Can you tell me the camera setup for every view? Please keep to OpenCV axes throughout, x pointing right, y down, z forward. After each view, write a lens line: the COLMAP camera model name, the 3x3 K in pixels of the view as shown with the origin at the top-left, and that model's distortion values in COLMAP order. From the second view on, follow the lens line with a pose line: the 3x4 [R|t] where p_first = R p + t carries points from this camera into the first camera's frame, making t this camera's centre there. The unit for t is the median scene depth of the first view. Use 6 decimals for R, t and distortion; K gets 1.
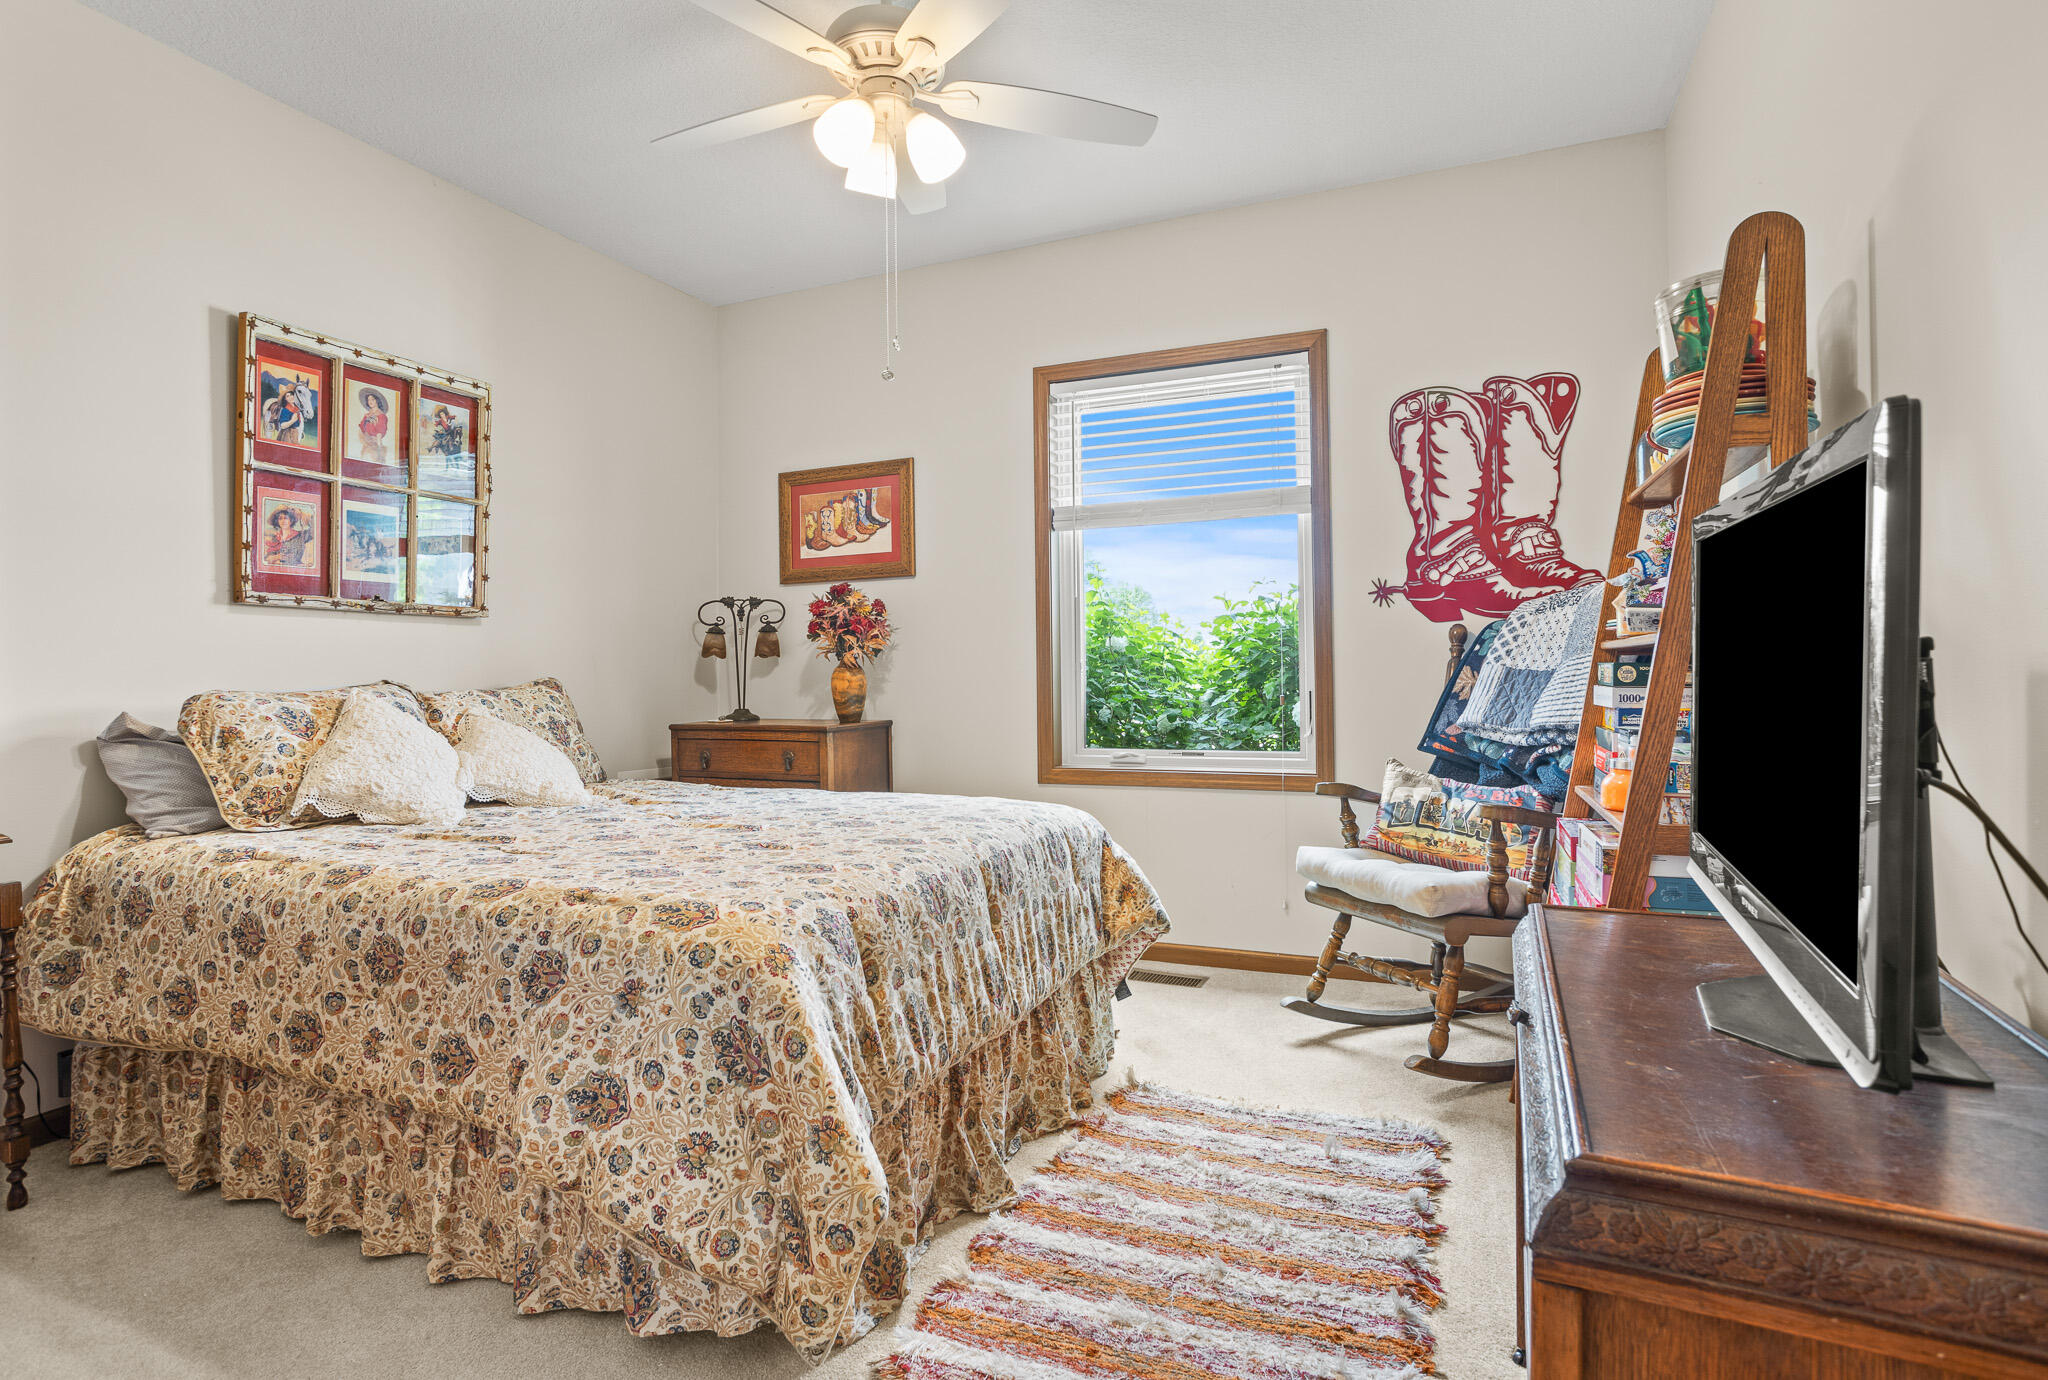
lens RADIAL K [[1039.0, 0, 1024.4], [0, 1039.0, 676.7], [0, 0, 1]] dist [-0.003343, -0.000159]
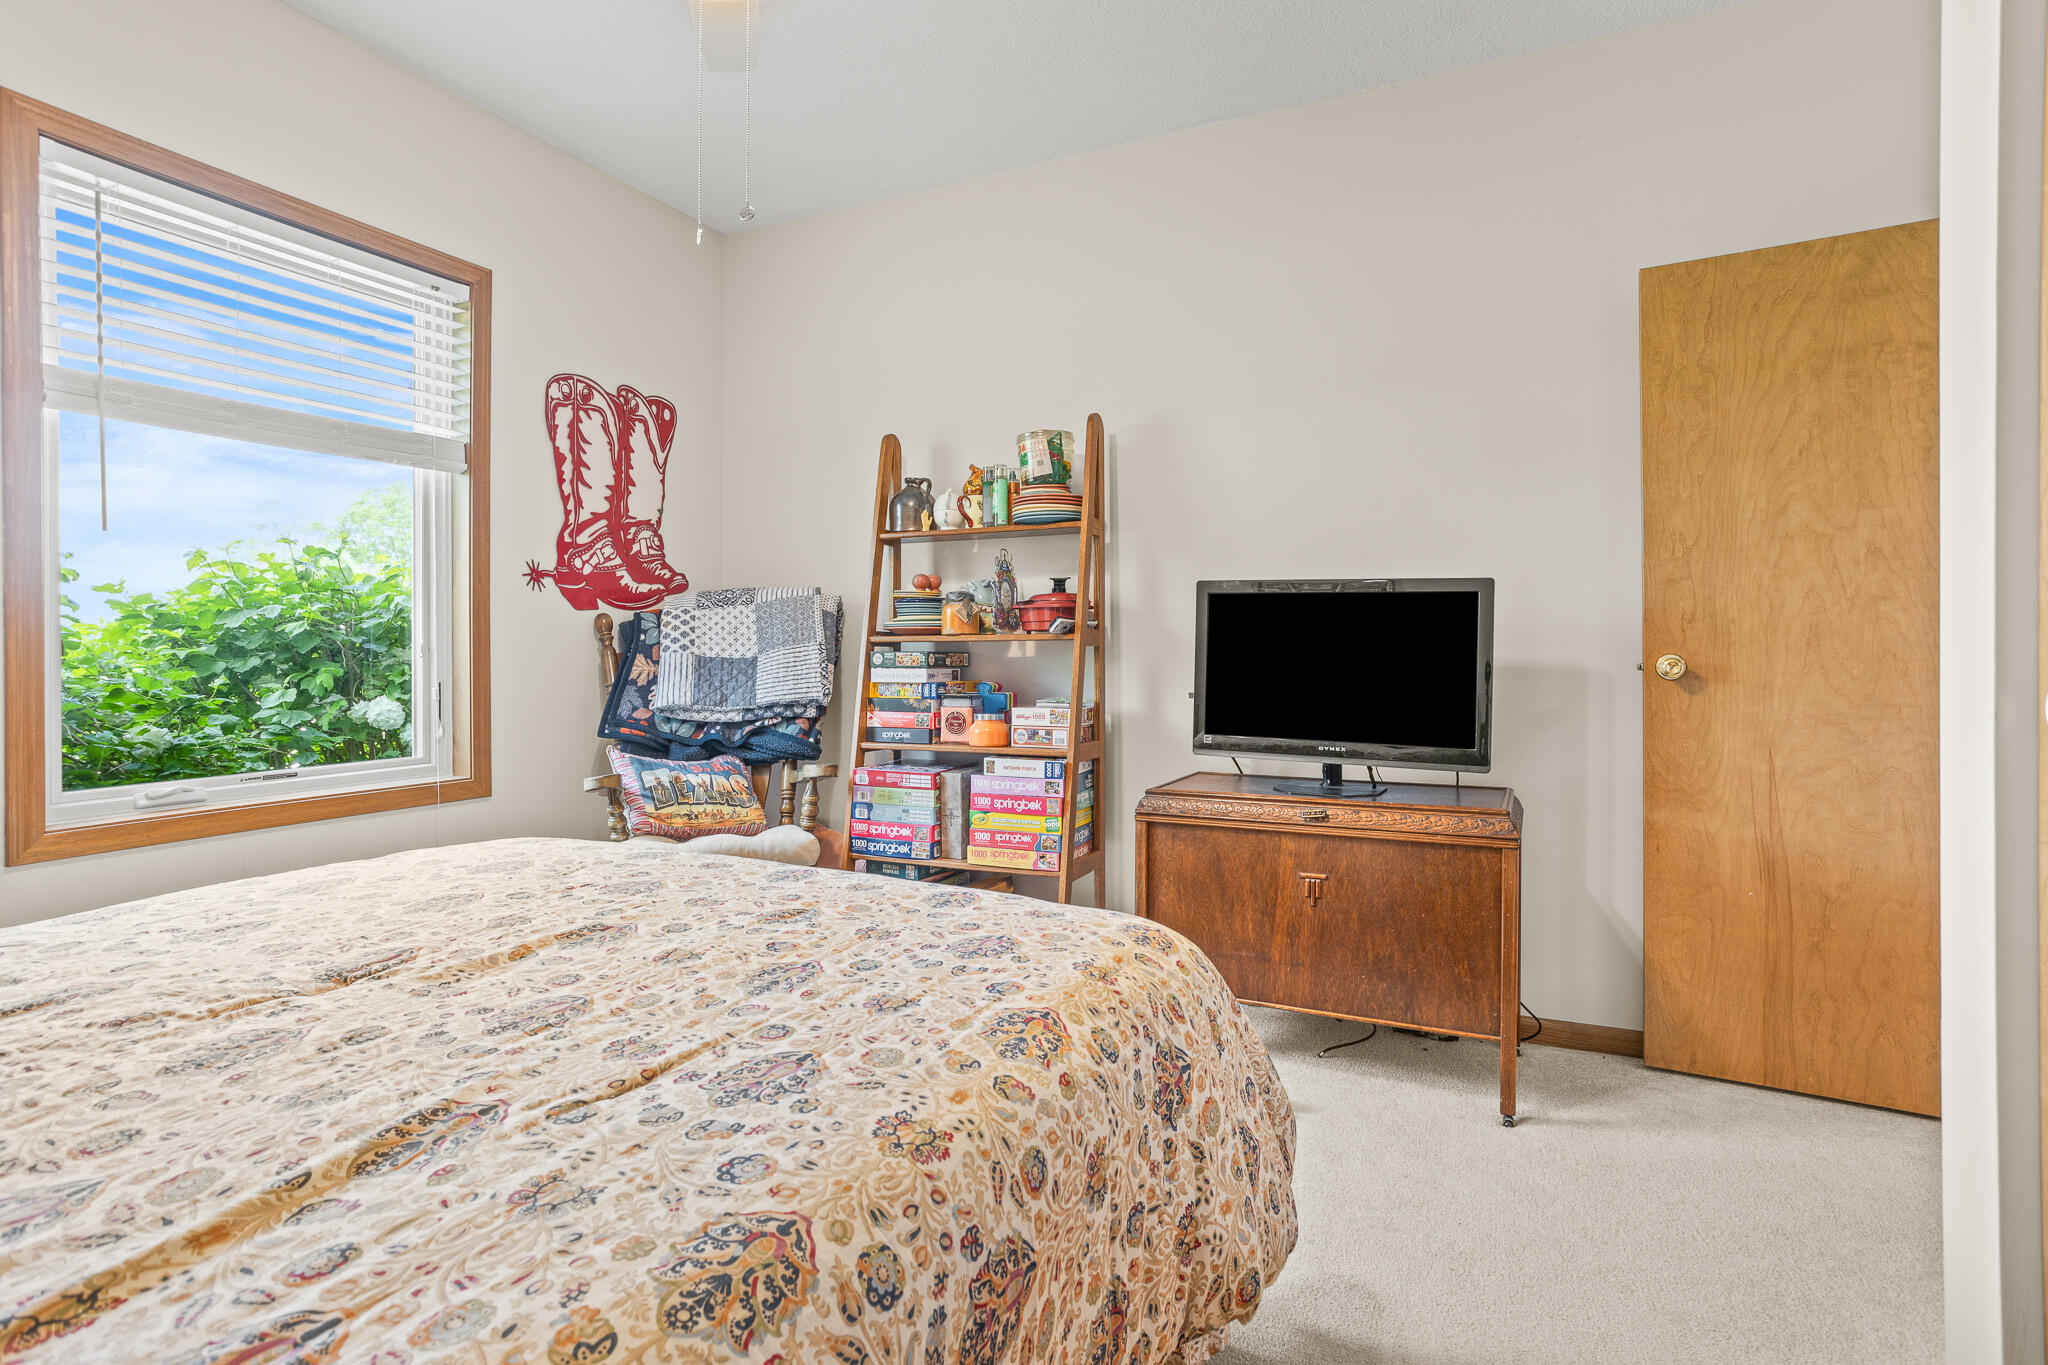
lens RADIAL K [[1059.0, 0, 1022.2], [0, 1059.0, 675.2], [0, 0, 1]] dist [-0.039510, 0.029910]
pose [[0.024222, -0.015332, 0.999589, -0.623818], [0.005630, 0.999869, 0.015200, -0.002632], [-0.999691, 0.005260, 0.024305, 0.558571]]
